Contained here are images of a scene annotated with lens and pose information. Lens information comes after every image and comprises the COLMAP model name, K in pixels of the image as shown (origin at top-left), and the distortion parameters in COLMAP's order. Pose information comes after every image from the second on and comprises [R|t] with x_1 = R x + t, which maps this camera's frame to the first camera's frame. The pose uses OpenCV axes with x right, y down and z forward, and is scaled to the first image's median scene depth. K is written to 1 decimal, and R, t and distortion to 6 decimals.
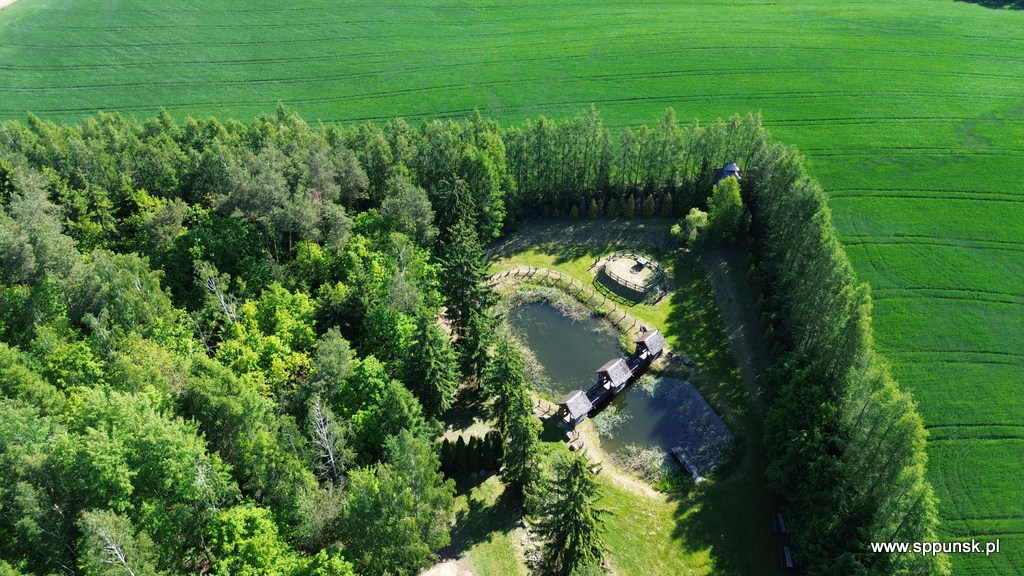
lens RADIAL K [[725.5, 0, 518.6], [0, 725.5, 288.3], [0, 0, 1]] dist [0.081201, -0.080432]
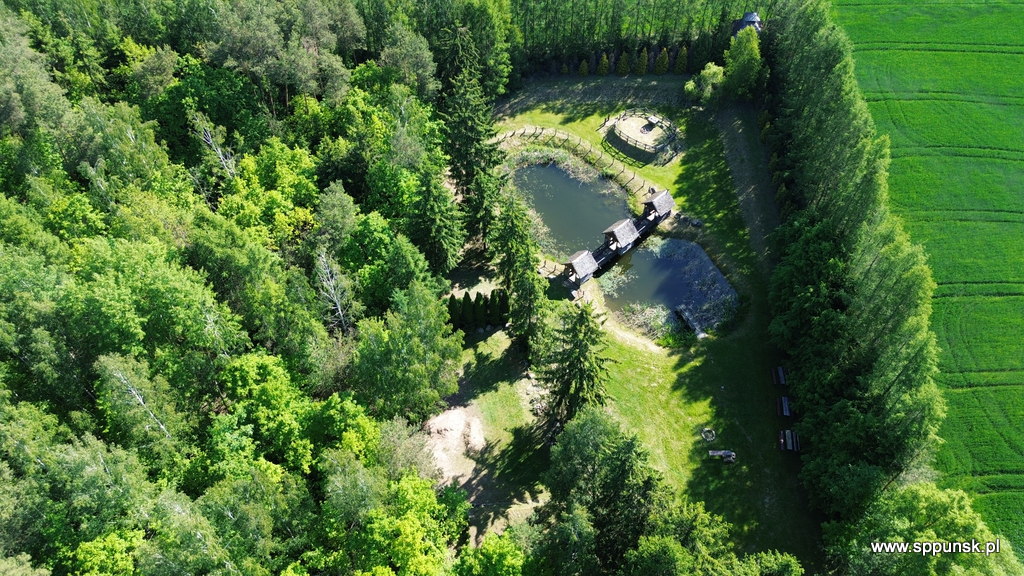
lens RADIAL K [[725.5, 0, 519.1], [0, 725.5, 288.8], [0, 0, 1]] dist [0.081201, -0.080432]
pose [[0.999983, 0.003448, -0.004783, -0.002406], [-0.002601, 0.985974, 0.166877, 0.027691], [0.005291, -0.166861, 0.985966, 0.011321]]
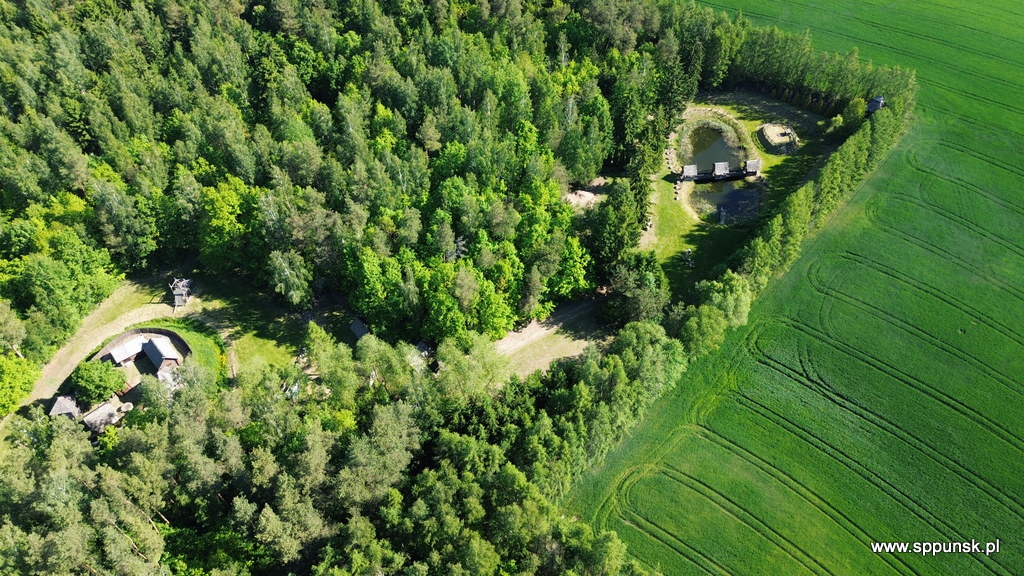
lens RADIAL K [[725.5, 0, 515.8], [0, 725.5, 287.5], [0, 0, 1]] dist [0.081201, -0.080432]
pose [[0.788811, 0.463229, -0.403976, 0.655951], [-0.403742, 0.886085, 0.227697, 0.183717], [0.463433, -0.016508, 0.885978, -0.962303]]
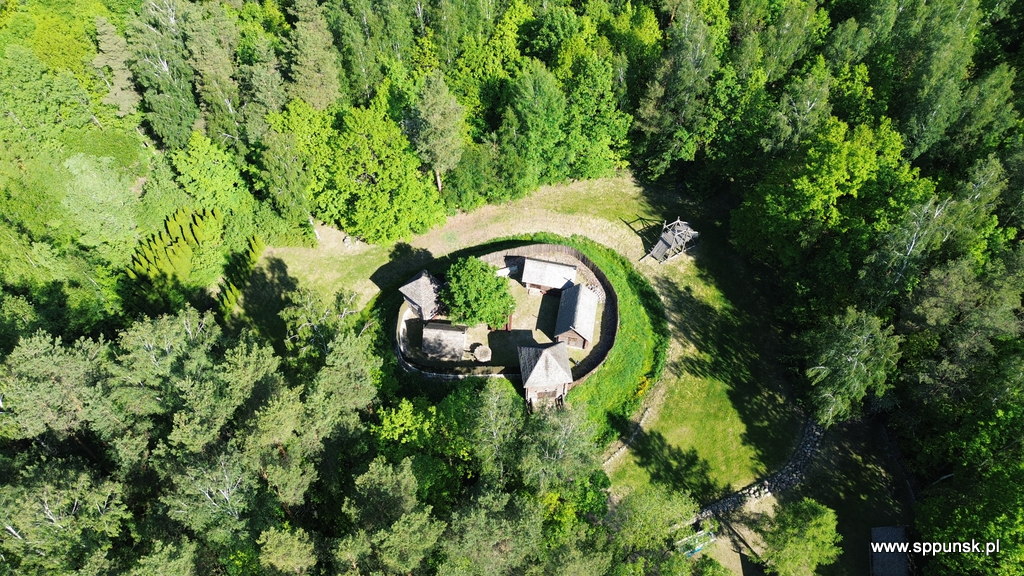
lens RADIAL K [[725.5, 0, 521.7], [0, 725.5, 293.9], [0, 0, 1]] dist [0.081201, -0.080432]
pose [[-0.002720, 0.816687, -0.577075, 0.008996], [-0.655650, 0.434273, 0.617681, 0.437104], [0.755060, 0.380040, 0.534279, -0.483955]]
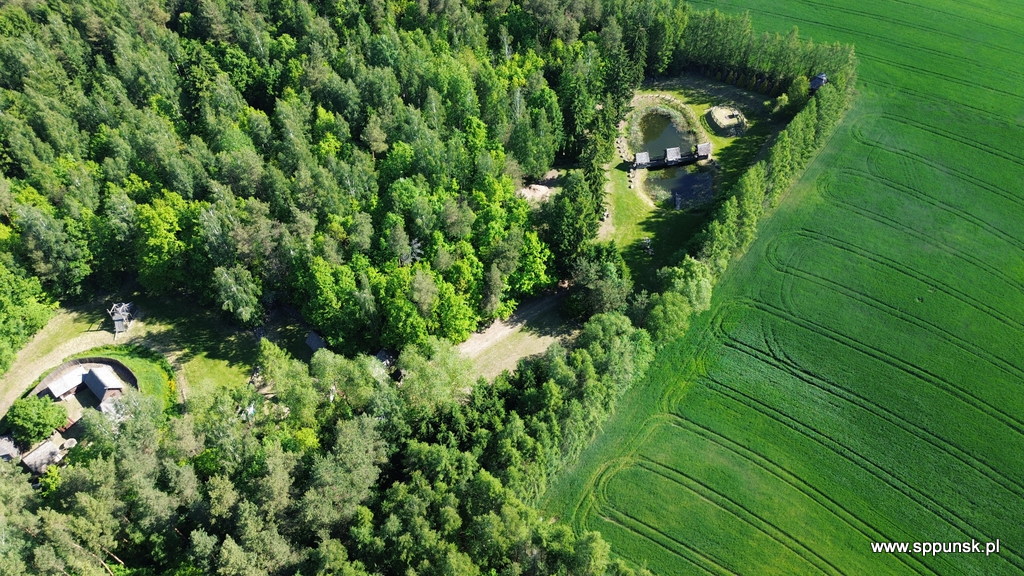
lens RADIAL K [[725.5, 0, 515.3], [0, 725.5, 288.7], [0, 0, 1]] dist [0.081201, -0.080432]
pose [[0.841319, 0.406605, -0.356167, 0.636110], [-0.353131, 0.912306, 0.207354, 0.197497], [0.409245, -0.048677, 0.911125, -0.928015]]
